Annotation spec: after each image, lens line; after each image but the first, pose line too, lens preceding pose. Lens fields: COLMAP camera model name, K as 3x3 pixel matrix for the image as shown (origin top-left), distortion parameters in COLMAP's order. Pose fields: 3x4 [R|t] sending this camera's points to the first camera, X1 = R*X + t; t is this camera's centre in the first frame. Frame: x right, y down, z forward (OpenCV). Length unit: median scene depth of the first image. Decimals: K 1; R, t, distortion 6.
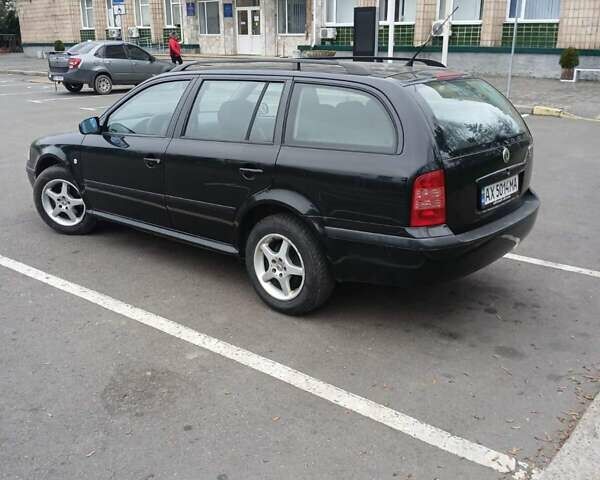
lens RADIAL K [[626.4, 0, 300.0], [0, 626.4, 240.0], [0, 0, 1]] dist [0.095336, -0.244406]
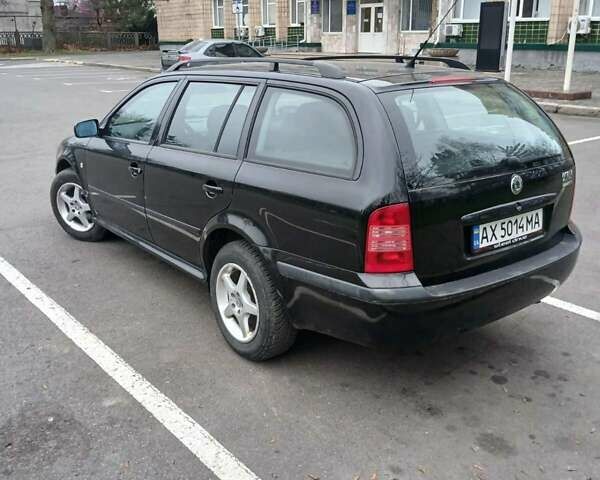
lens RADIAL K [[626.4, 0, 300.0], [0, 626.4, 240.0], [0, 0, 1]] dist [0.095336, -0.244406]
pose [[0.976286, 0.063127, -0.207078, 0.162624], [-0.062613, 0.997997, 0.009040, -0.040255], [0.207234, 0.004140, 0.978283, 0.136236]]
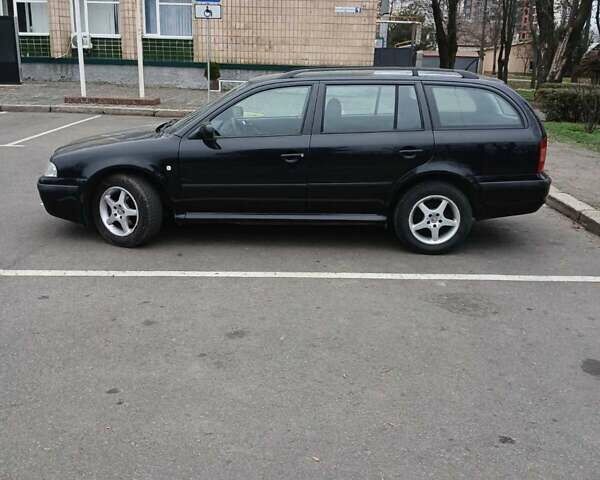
lens RADIAL K [[626.4, 0, 300.0], [0, 626.4, 240.0], [0, 0, 1]] dist [0.095336, -0.244406]
pose [[0.756791, -0.163002, 0.633006, -0.829835], [0.175311, 0.983544, 0.043674, -0.018516], [-0.629709, 0.077921, 0.772914, 0.099847]]
